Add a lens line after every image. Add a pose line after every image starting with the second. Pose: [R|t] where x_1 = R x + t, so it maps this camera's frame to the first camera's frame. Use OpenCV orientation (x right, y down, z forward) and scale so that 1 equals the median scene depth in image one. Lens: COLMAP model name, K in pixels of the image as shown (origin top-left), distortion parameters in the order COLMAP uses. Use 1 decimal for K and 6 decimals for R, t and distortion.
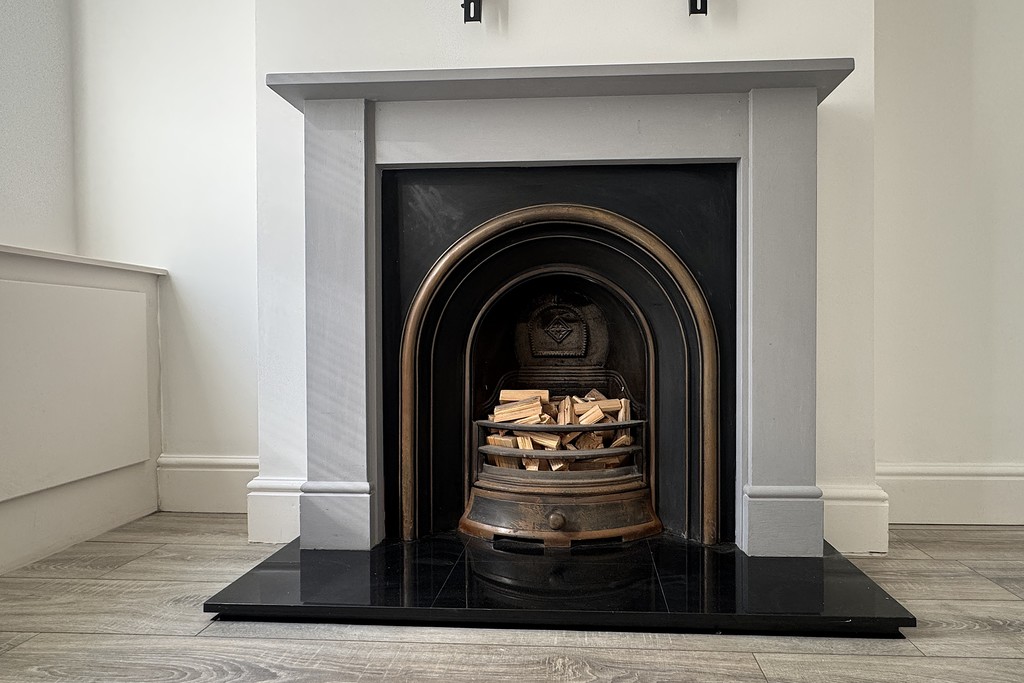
lens RADIAL K [[488.7, 0, 544.2], [0, 488.7, 341.5], [0, 0, 1]] dist [-0.002272, 0.001598]
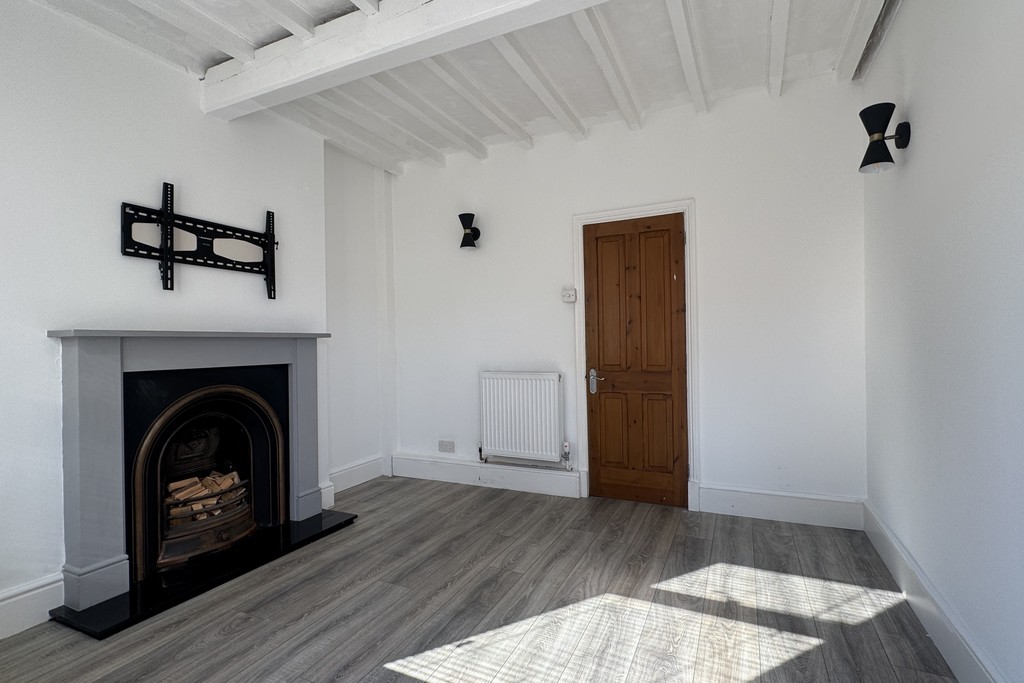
lens RADIAL K [[488.7, 0, 513.3], [0, 488.7, 343.5], [0, 0, 1]] dist [-0.002272, 0.001598]
pose [[0.389571, -0.002213, 0.920994, -1.385147], [0.023954, 0.999683, -0.007730, -0.409170], [-0.920685, 0.025073, 0.389501, -0.965094]]
